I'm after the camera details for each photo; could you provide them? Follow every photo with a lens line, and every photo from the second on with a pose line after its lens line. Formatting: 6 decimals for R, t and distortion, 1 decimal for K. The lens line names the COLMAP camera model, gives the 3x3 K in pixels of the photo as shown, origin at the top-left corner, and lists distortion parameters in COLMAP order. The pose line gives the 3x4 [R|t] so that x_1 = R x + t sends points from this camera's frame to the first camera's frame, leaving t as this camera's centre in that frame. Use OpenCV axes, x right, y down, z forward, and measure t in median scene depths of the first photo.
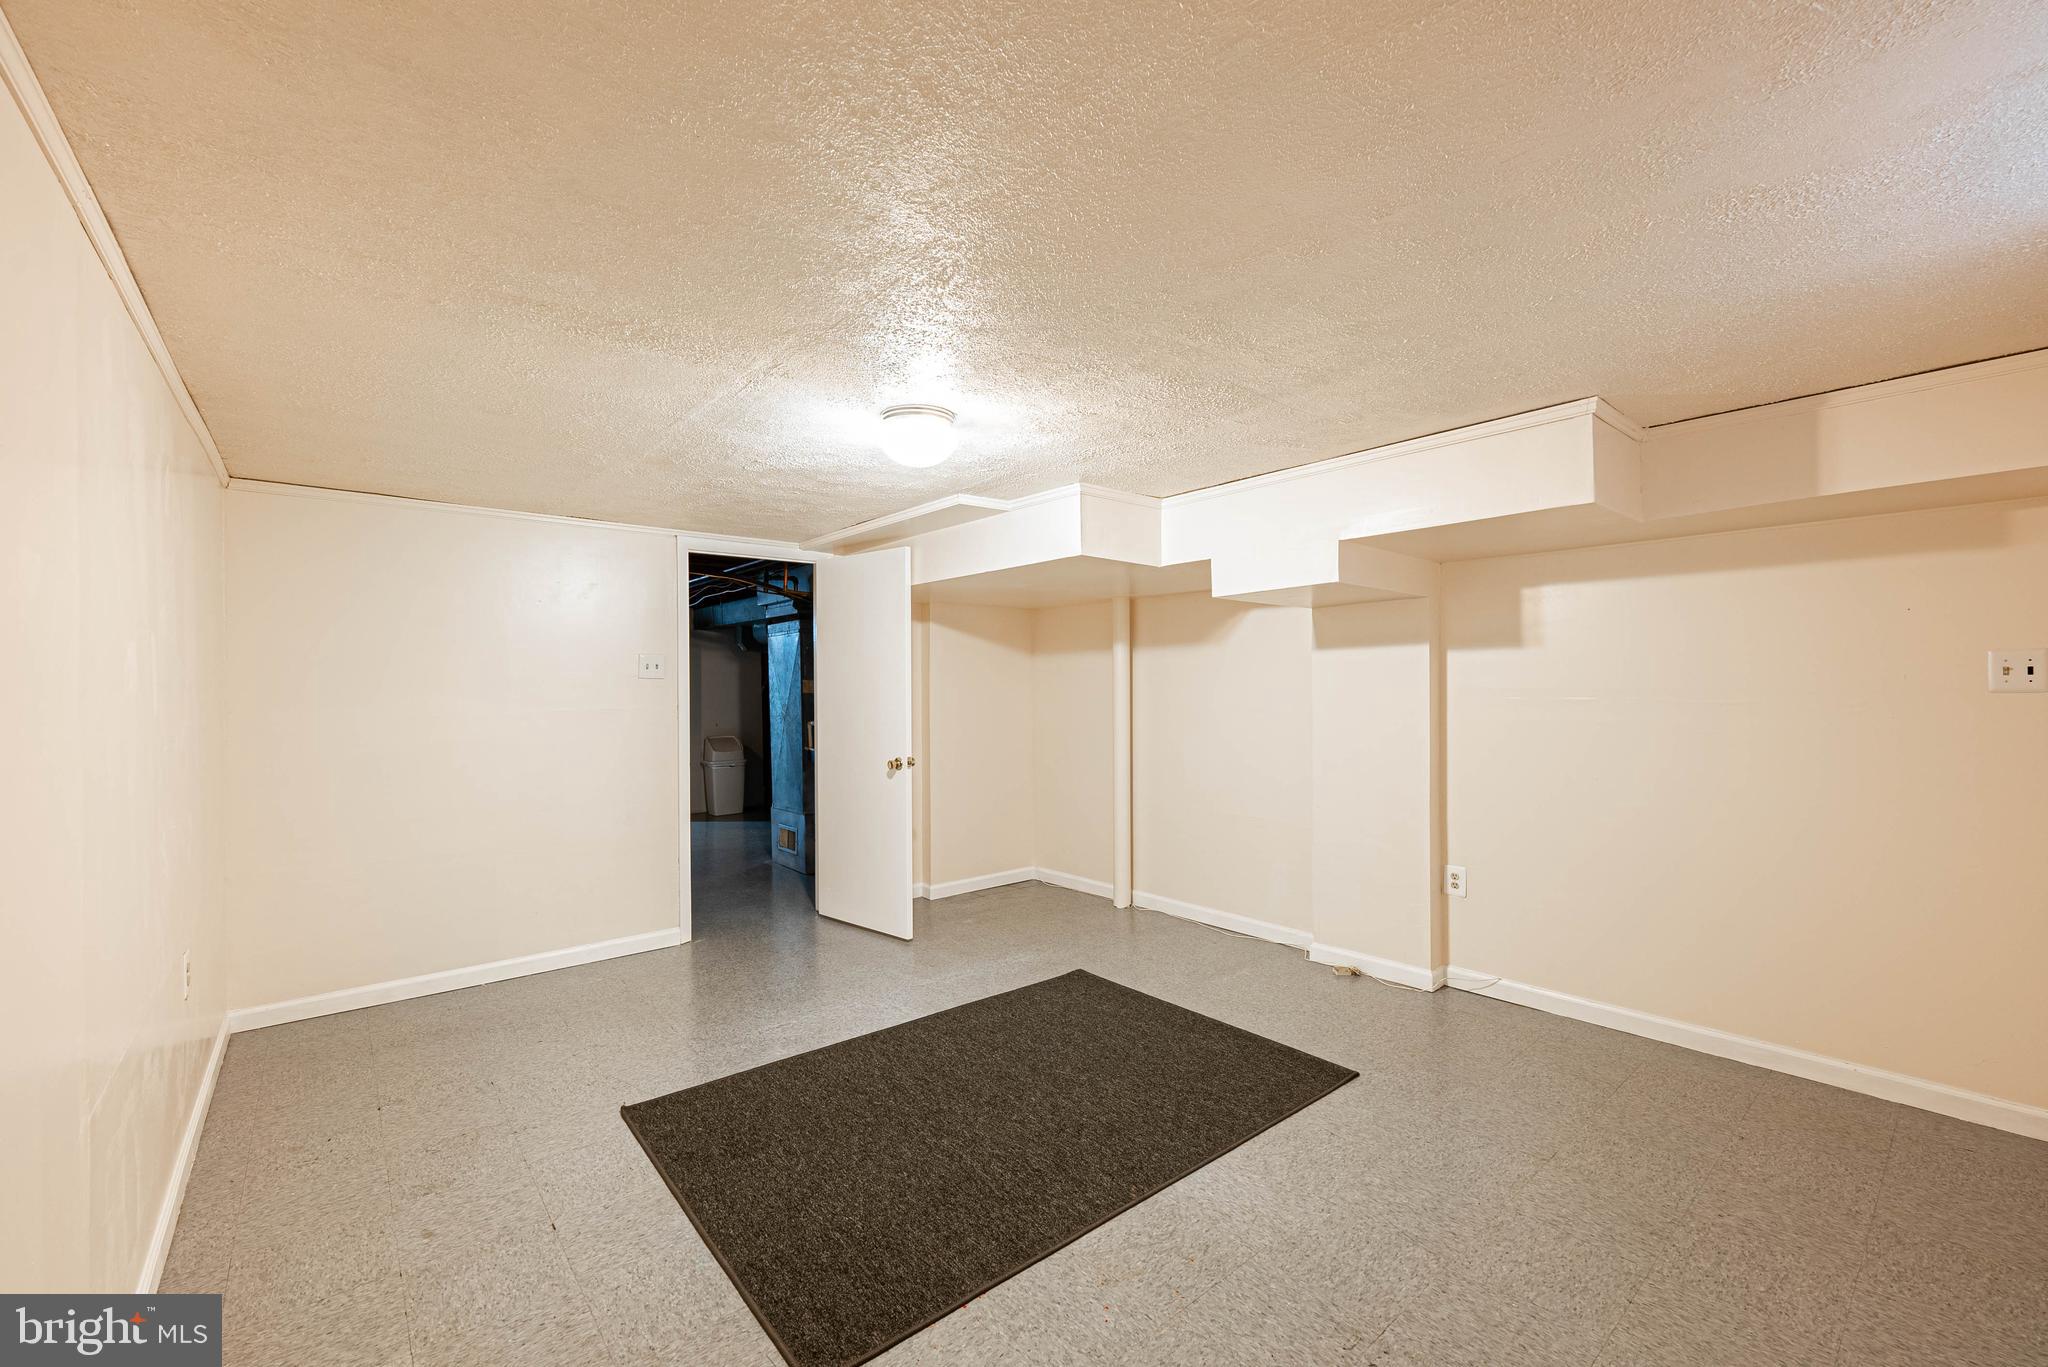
lens RADIAL K [[834.1, 0, 1019.2], [0, 834.1, 680.5], [0, 0, 1]] dist [-0.007496, -0.001472]
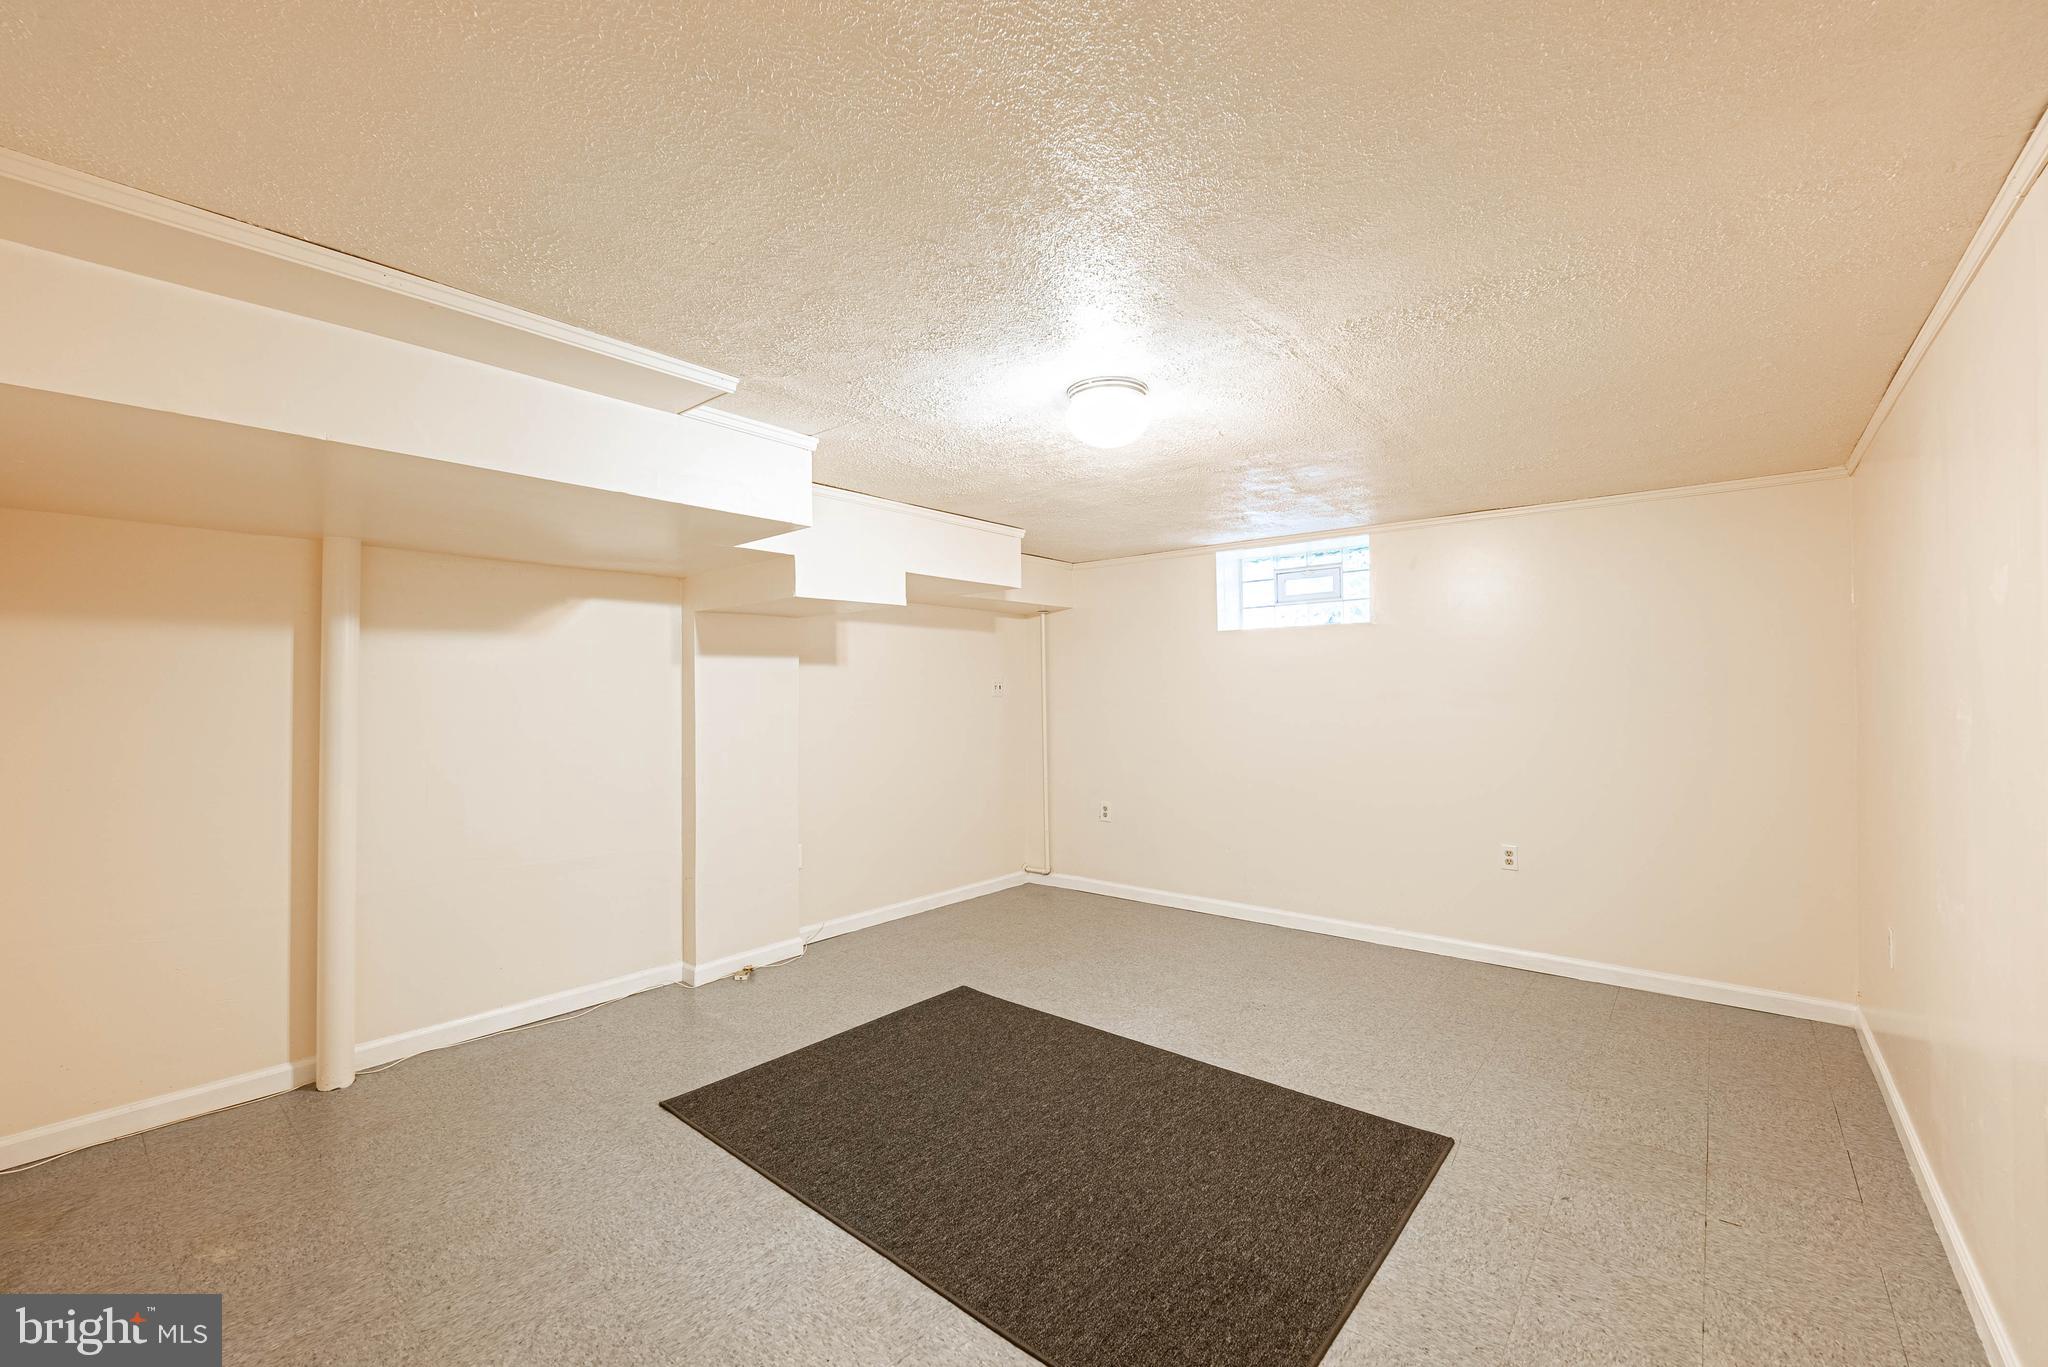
lens RADIAL K [[834.1, 0, 1016.7], [0, 834.1, 687.7], [0, 0, 1]] dist [-0.007496, -0.001472]
pose [[-0.175189, 0.014957, 0.984421, -0.920067], [0.001188, 0.999887, -0.014981, 0.020047], [-0.984534, -0.001455, -0.175187, 1.158761]]
